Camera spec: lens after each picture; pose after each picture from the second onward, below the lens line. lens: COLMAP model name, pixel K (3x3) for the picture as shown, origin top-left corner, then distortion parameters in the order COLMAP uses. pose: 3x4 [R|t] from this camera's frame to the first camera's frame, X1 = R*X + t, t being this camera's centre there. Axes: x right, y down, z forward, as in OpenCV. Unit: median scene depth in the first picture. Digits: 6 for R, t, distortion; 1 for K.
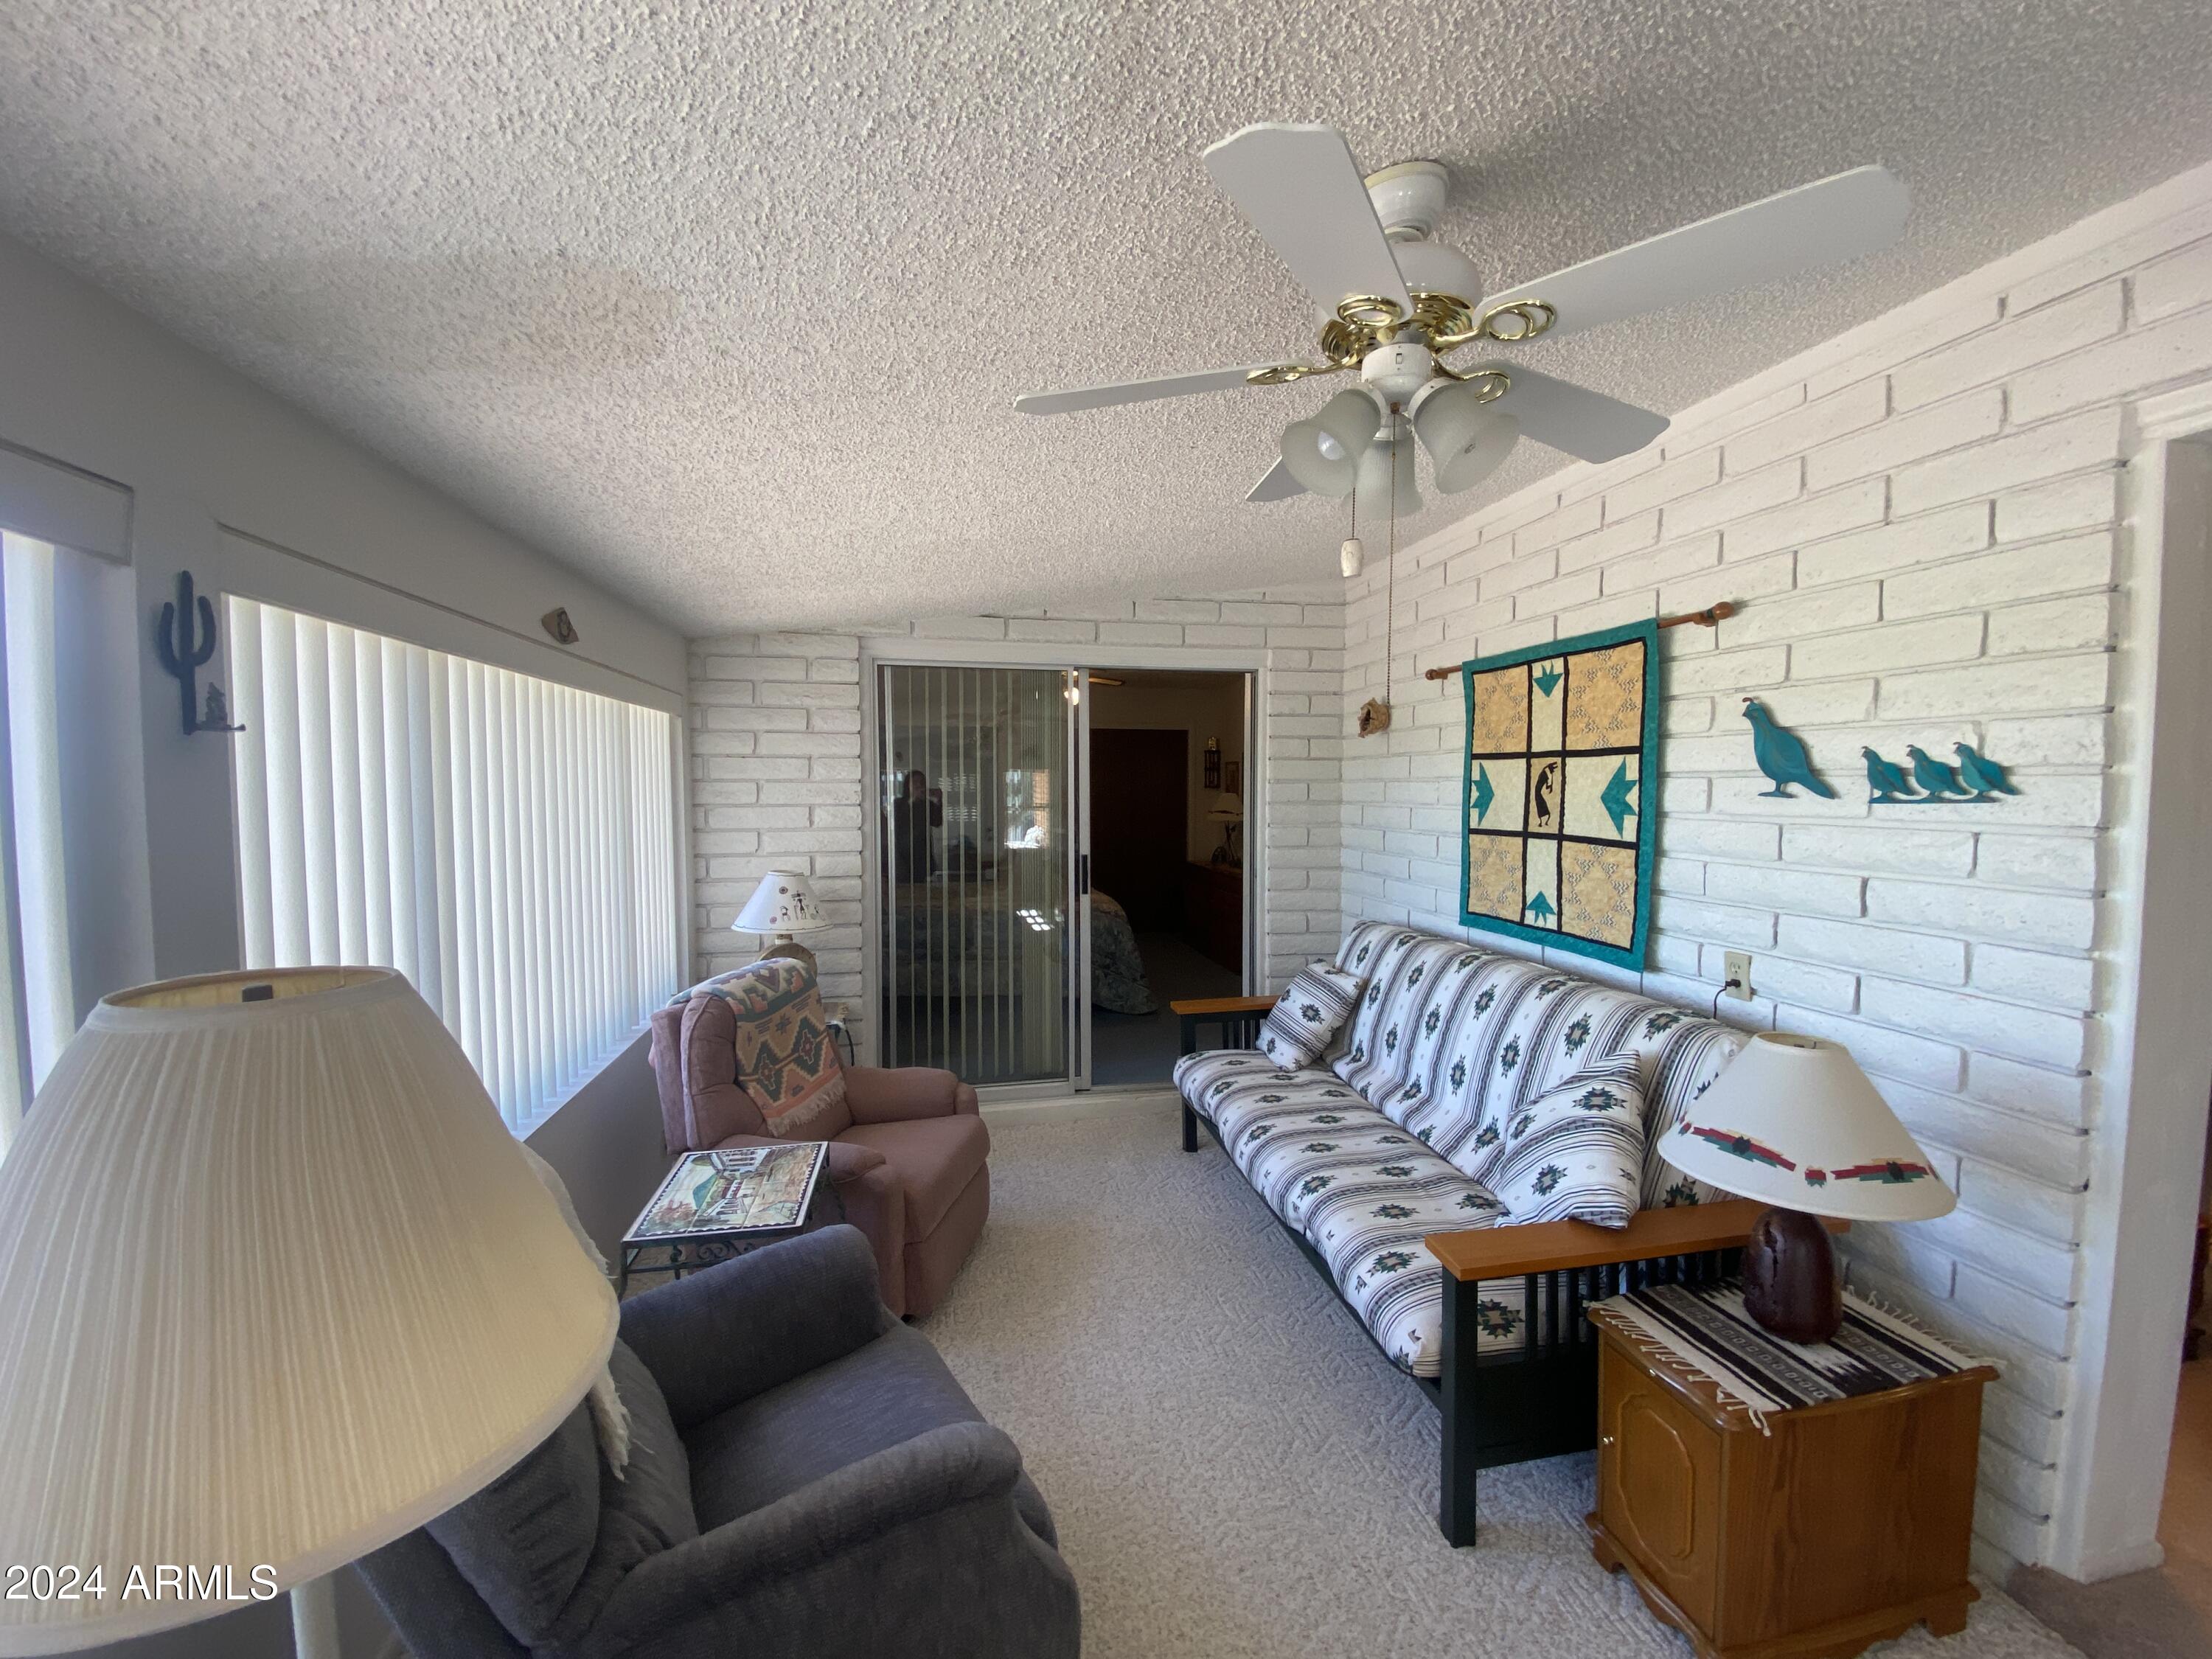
lens RADIAL K [[924.6, 0, 1106.0], [0, 924.6, 829.5], [0, 0, 1]] dist [-0.000313, -0.013893]
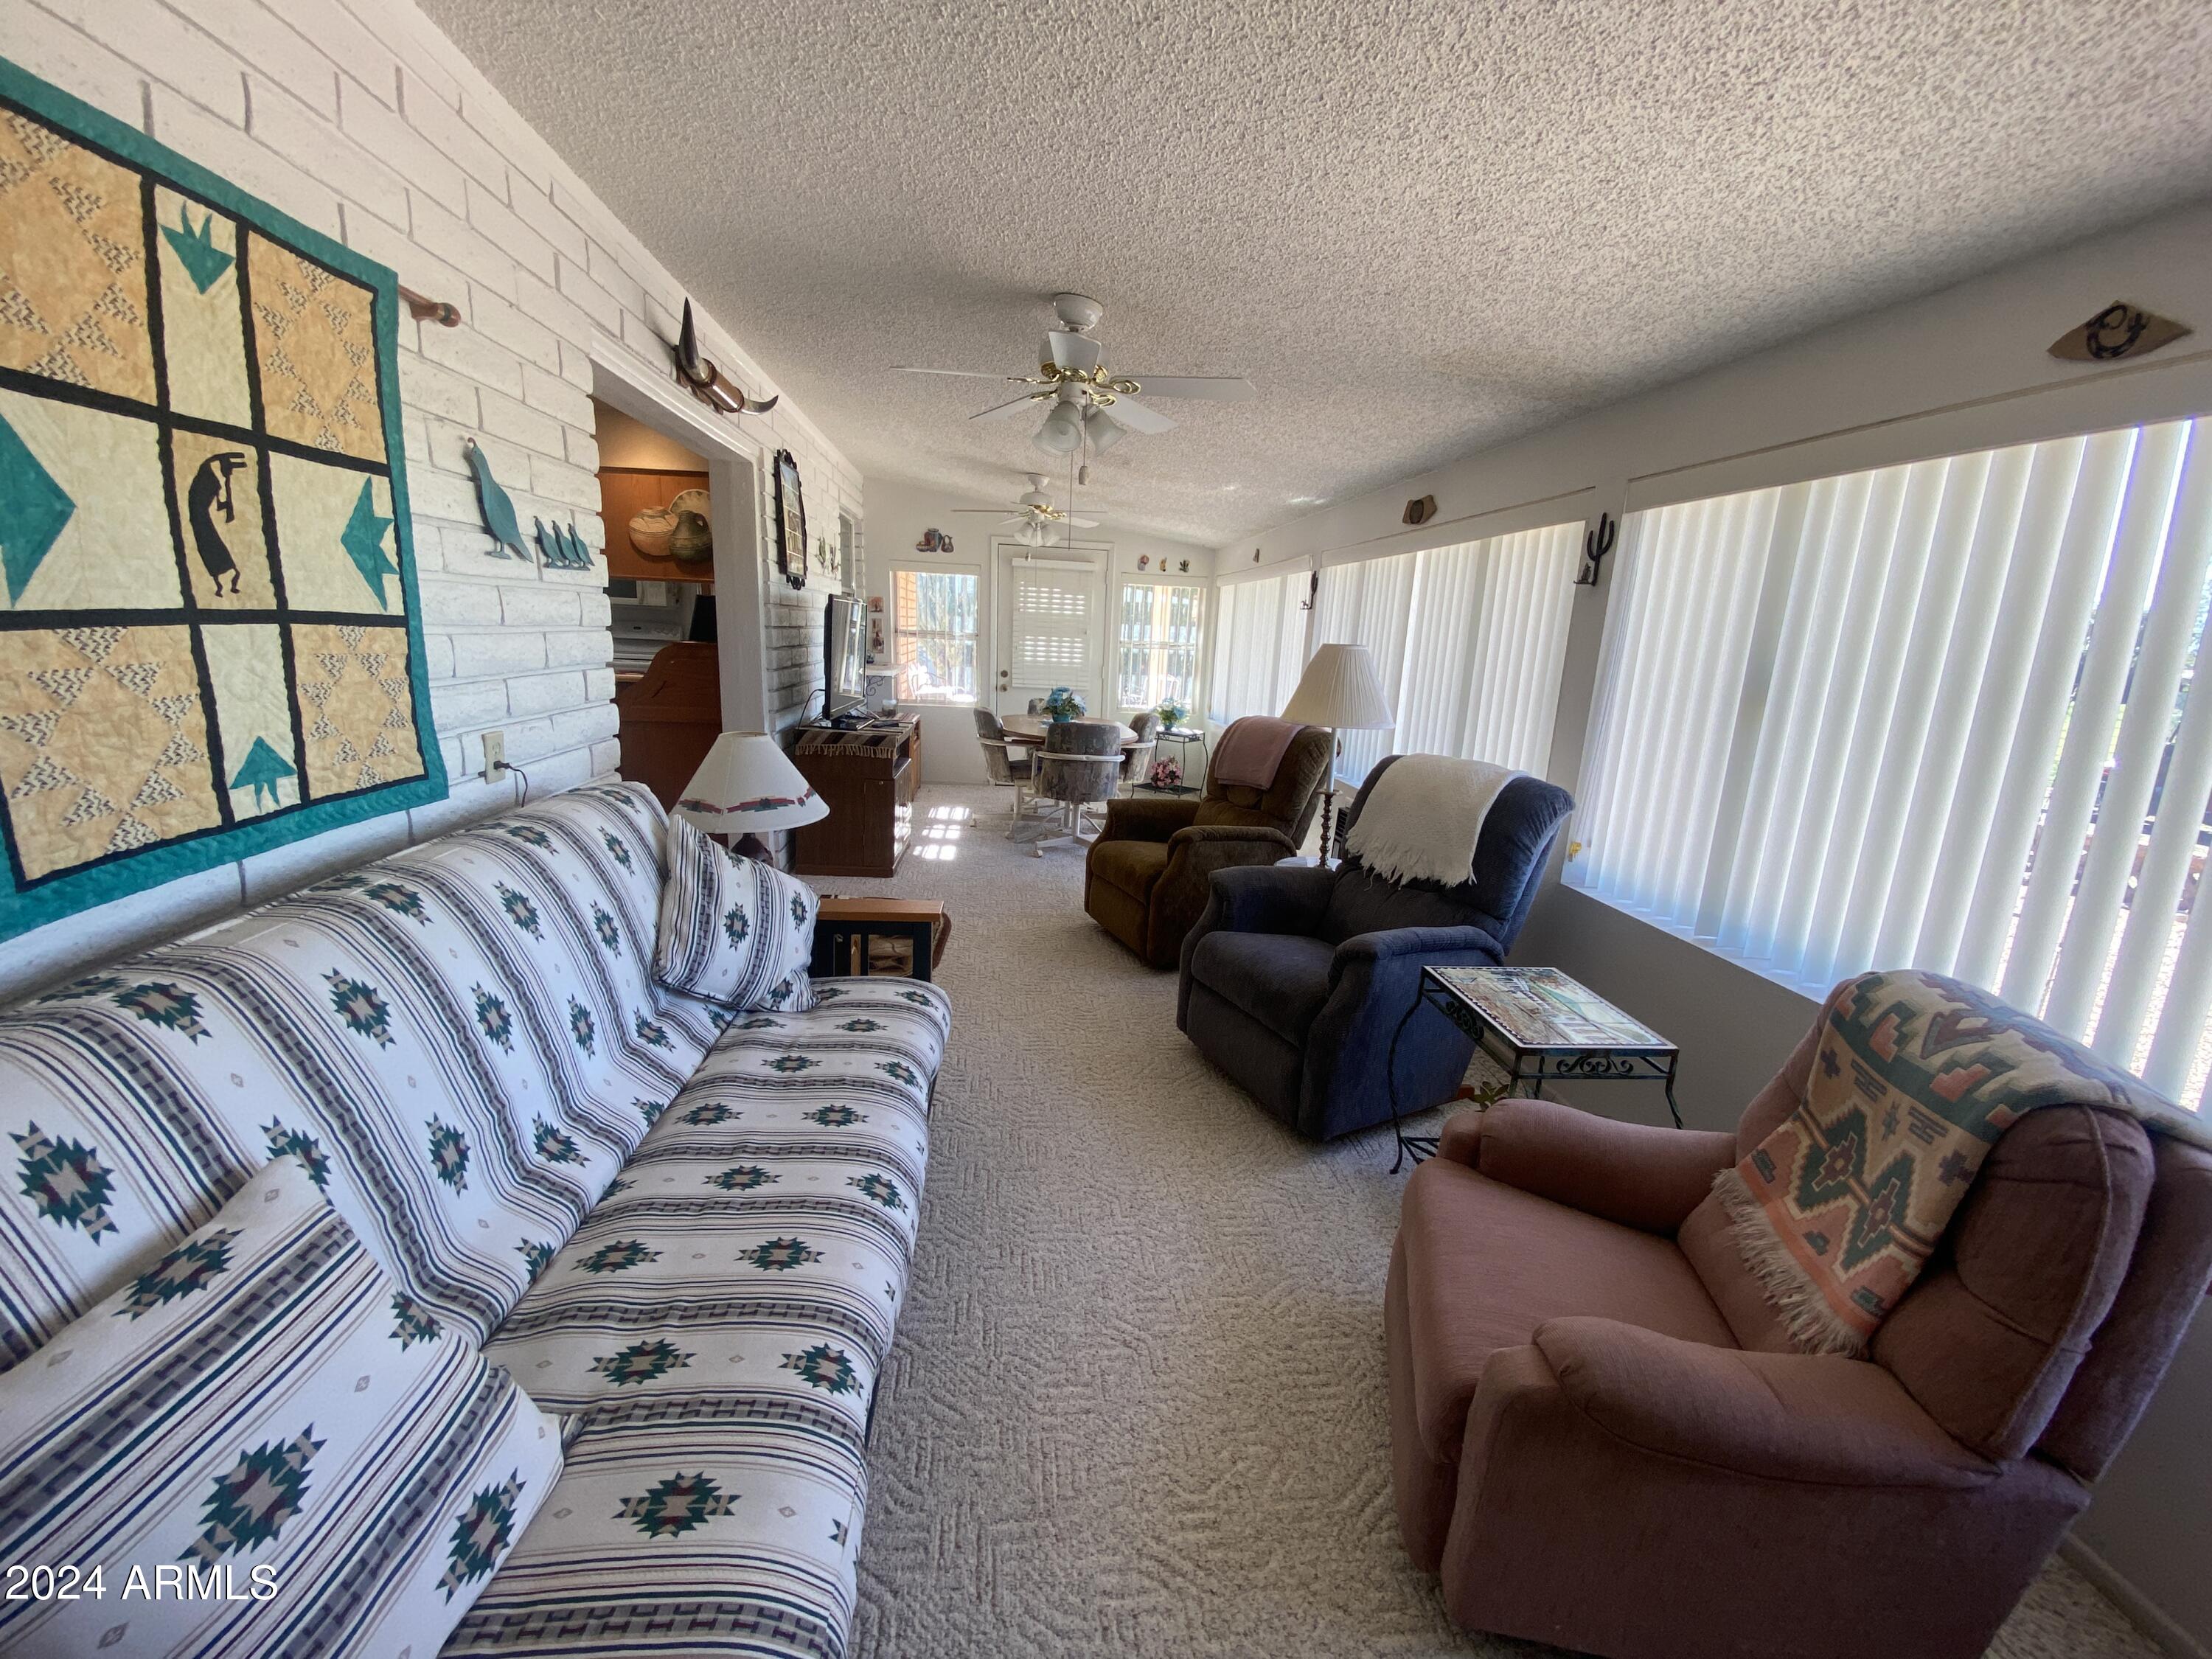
lens RADIAL K [[924.6, 0, 1106.0], [0, 924.6, 829.5], [0, 0, 1]] dist [-0.000313, -0.013893]
pose [[-0.995744, -0.060983, 0.069106, 0.008142], [-0.041243, 0.965366, 0.257620, -0.026523], [-0.082423, 0.253673, -0.963772, 1.494642]]
